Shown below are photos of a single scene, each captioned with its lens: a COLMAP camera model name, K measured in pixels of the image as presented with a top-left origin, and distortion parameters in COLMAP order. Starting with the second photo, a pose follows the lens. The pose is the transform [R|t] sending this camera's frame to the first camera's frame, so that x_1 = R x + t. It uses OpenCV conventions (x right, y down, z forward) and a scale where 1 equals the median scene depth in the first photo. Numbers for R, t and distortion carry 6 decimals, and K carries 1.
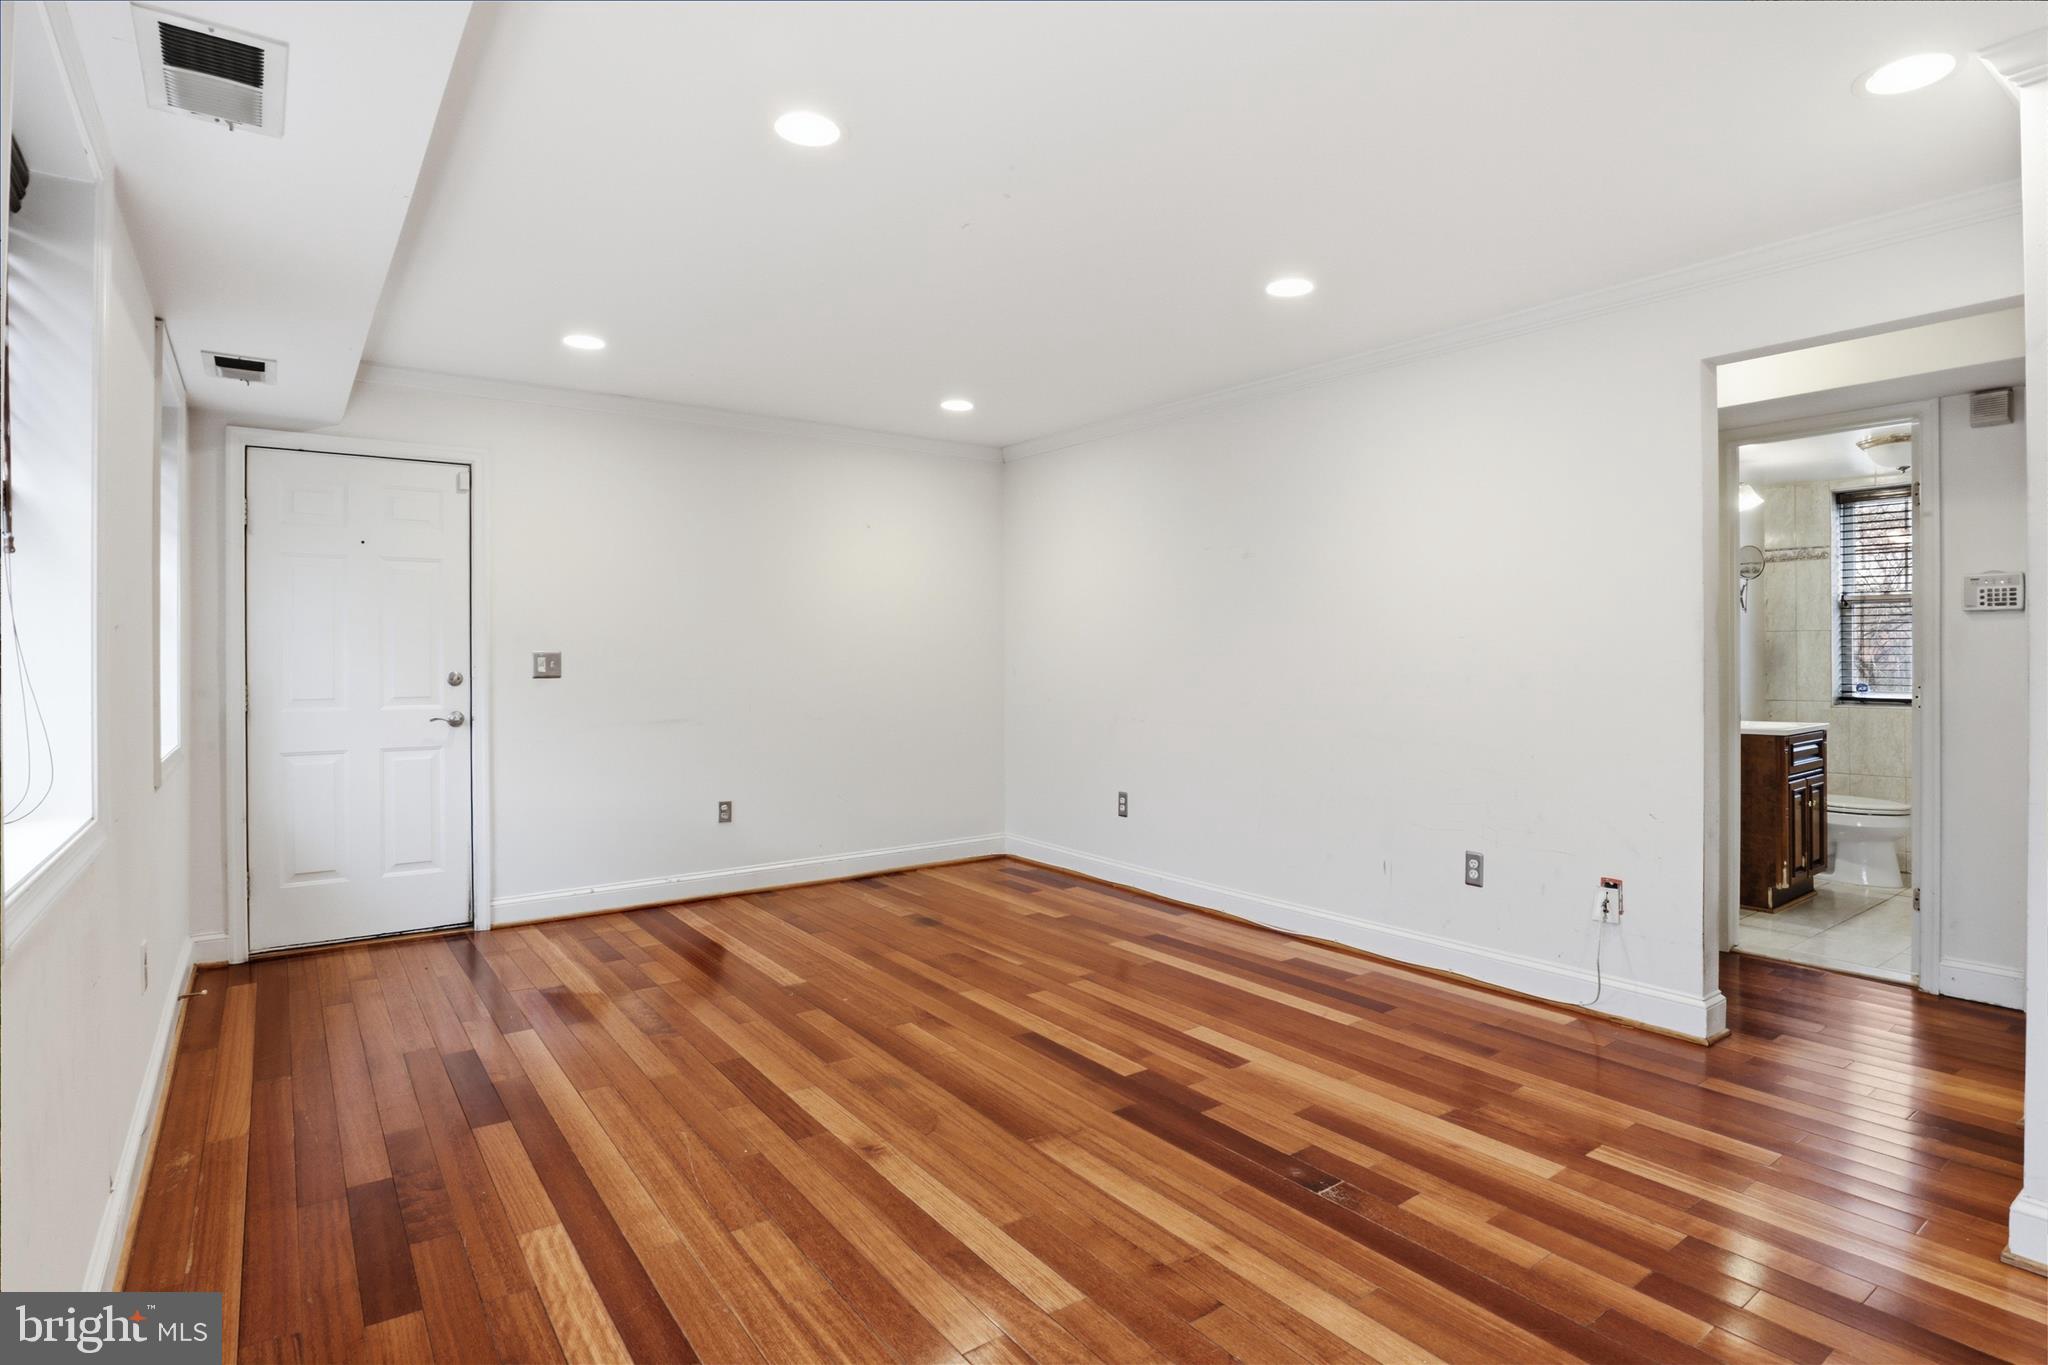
lens RADIAL K [[1035.6, 0, 1040.2], [0, 1035.6, 662.9], [0, 0, 1]] dist [-0.040093, 0.007695]
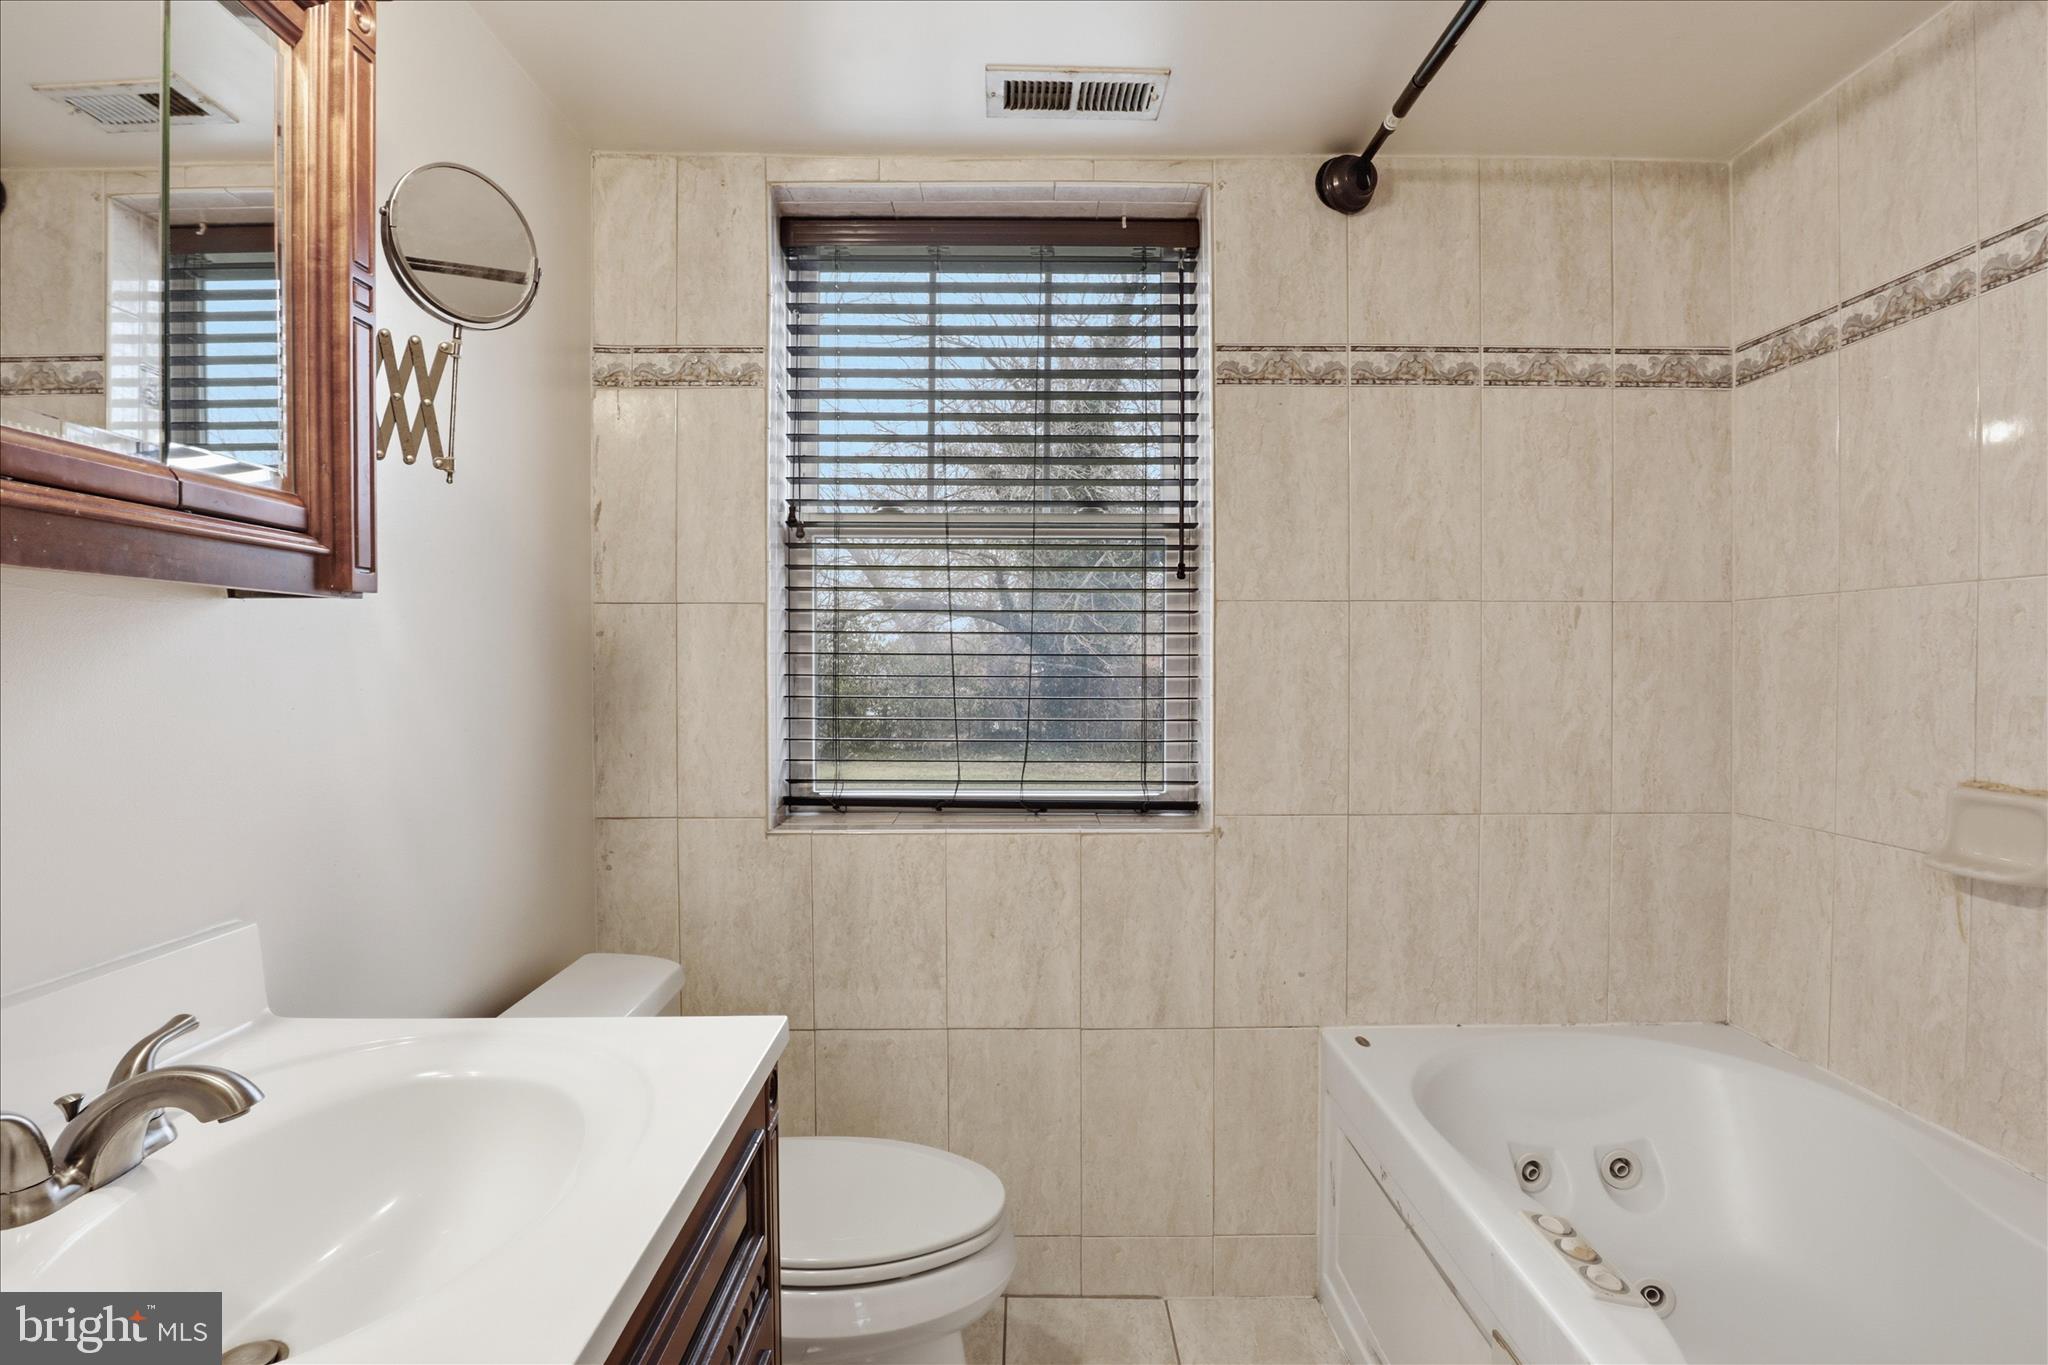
lens RADIAL K [[1035.6, 0, 1016.4], [0, 1035.6, 678.0], [0, 0, 1]] dist [-0.040093, 0.007695]
pose [[0.587688, -0.002696, 0.809083, 0.546790], [0.000593, 0.999996, 0.002901, -0.008480], [-0.809087, -0.001225, 0.587687, 0.724571]]
